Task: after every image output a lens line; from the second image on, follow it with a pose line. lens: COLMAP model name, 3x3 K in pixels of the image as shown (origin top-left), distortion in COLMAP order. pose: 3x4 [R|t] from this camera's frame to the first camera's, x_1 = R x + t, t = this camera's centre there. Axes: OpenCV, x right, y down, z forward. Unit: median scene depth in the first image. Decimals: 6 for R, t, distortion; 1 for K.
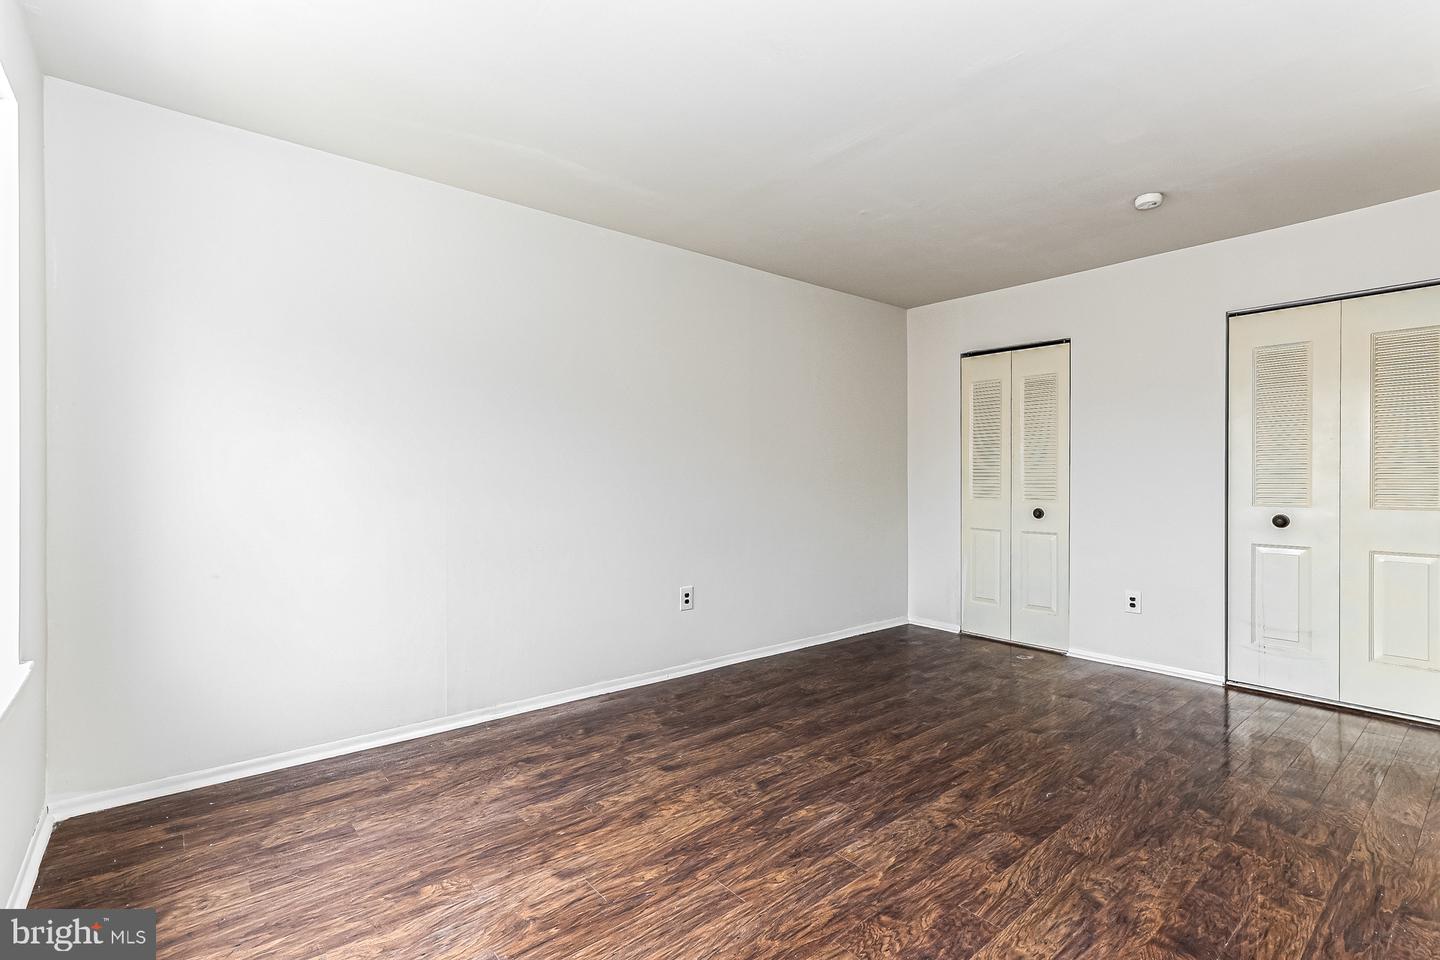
lens RADIAL K [[653.0, 0, 695.3], [0, 653.0, 478.1], [0, 0, 1]] dist [0.000472, 0.000298]
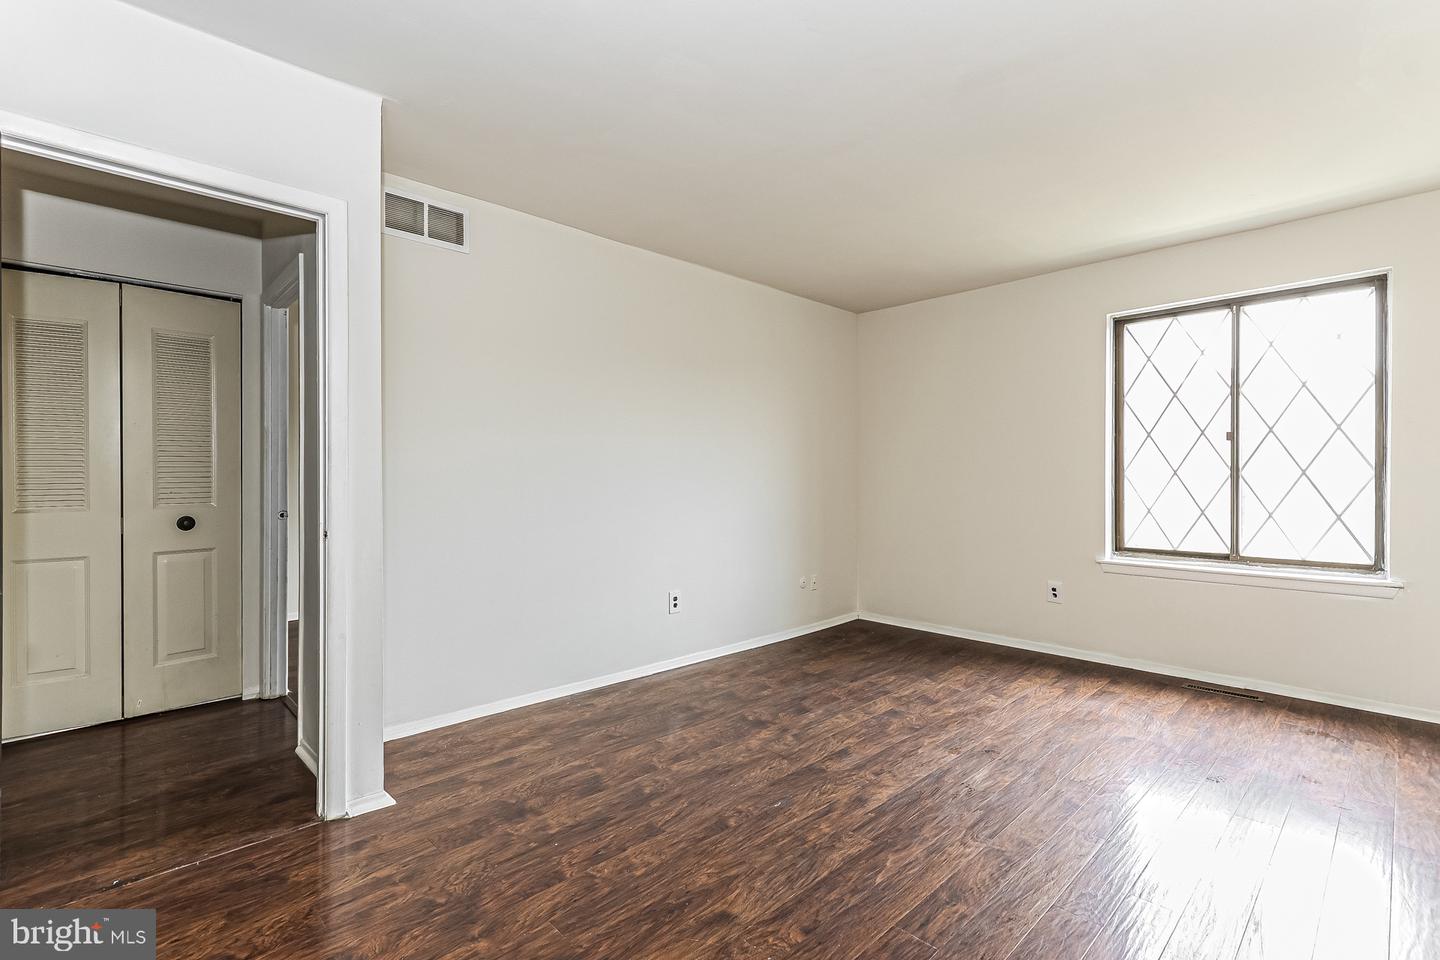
lens RADIAL K [[658.1, 0, 702.4], [0, 658.1, 481.9], [0, 0, 1]] dist [0.000624, 0.000509]
pose [[-0.996274, 0.001210, -0.086233, 0.648942], [0.000604, 0.999975, 0.007050, 0.000559], [0.086239, 0.006972, -0.996250, 1.727519]]
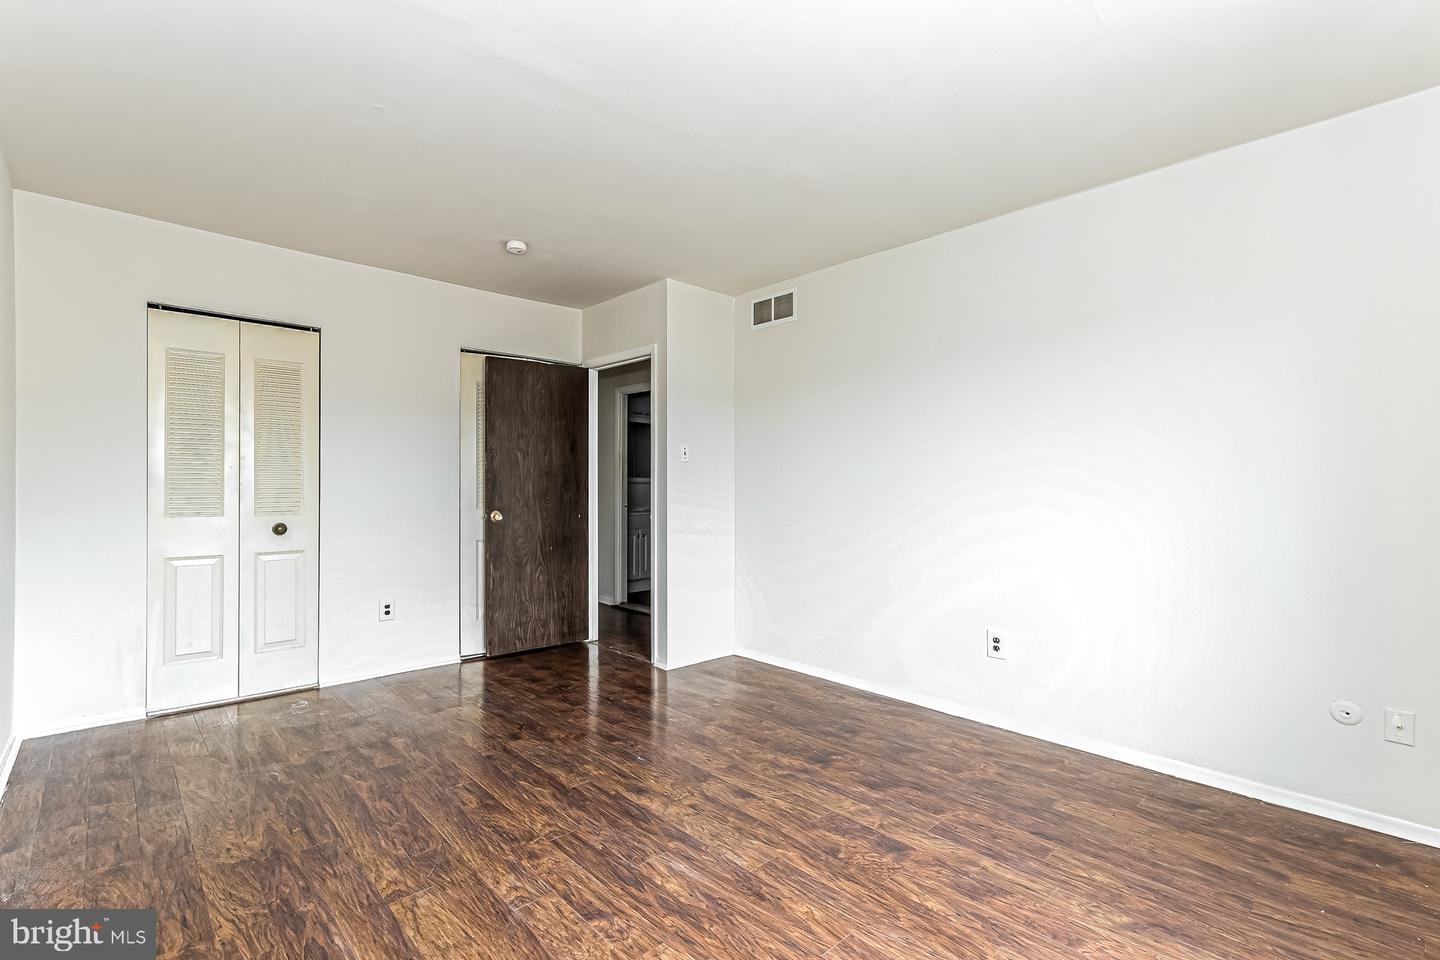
lens RADIAL K [[670.4, 0, 716.9], [0, 670.4, 484.3], [0, 0, 1]] dist [0.000794, 0.000330]
pose [[-0.073691, 0.001879, 0.997279, -0.589353], [-0.002877, 0.999994, -0.002097, -0.003957], [-0.997277, -0.003024, -0.073685, 0.842311]]
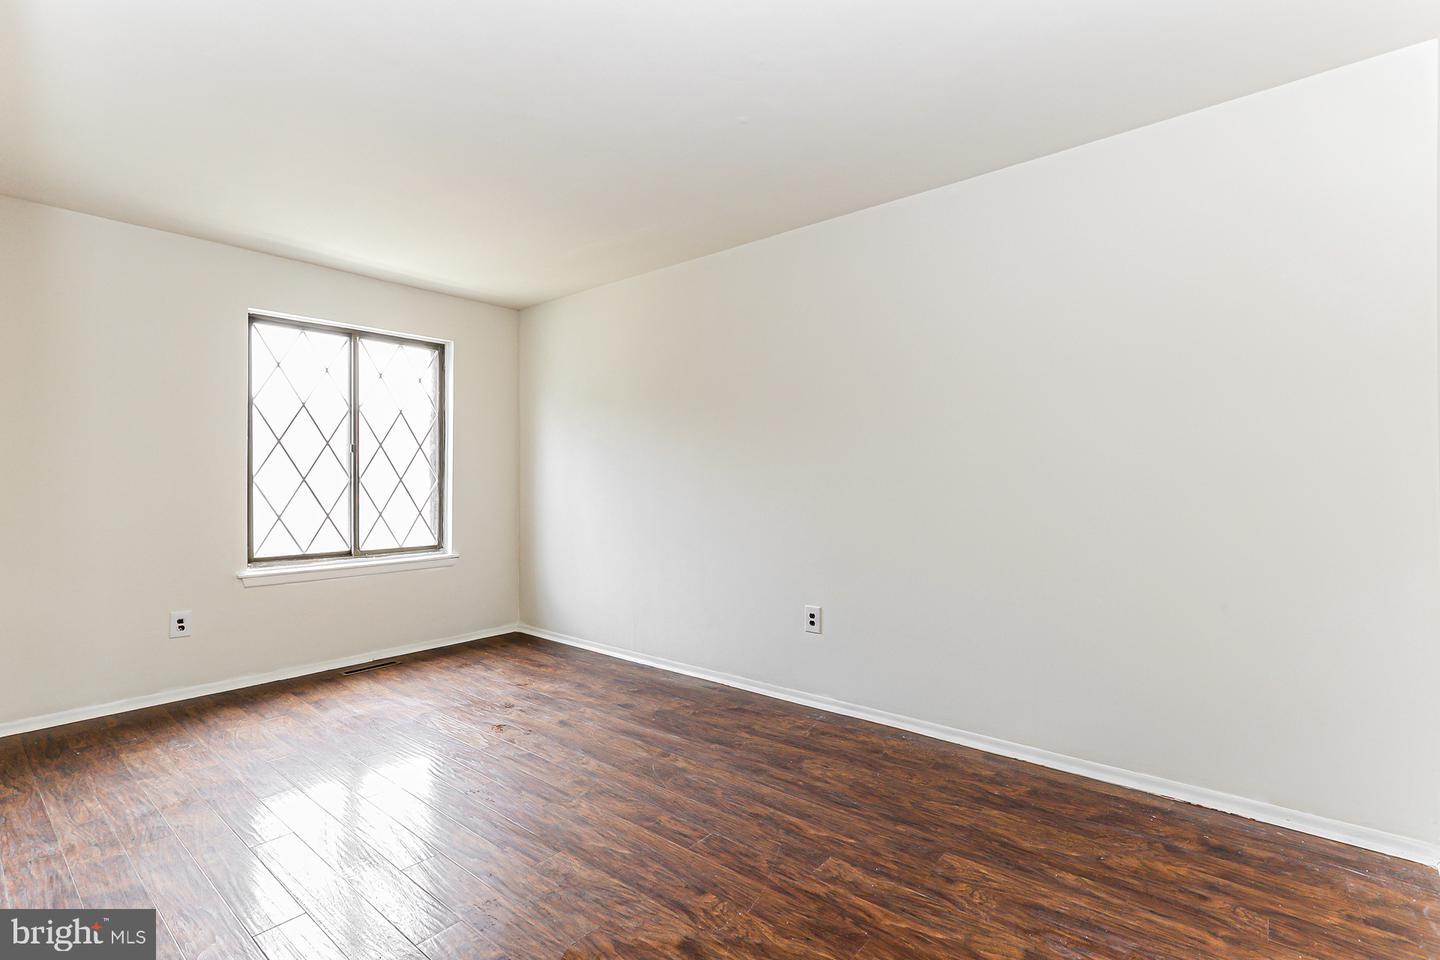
lens RADIAL K [[652.3, 0, 734.8], [0, 652.3, 483.7], [0, 0, 1]] dist [0.000975, 0.000218]
pose [[0.221662, 0.001370, -0.975123, 1.167821], [0.002696, 0.999994, 0.002018, 0.000185], [0.975120, -0.003076, 0.221657, 1.008128]]
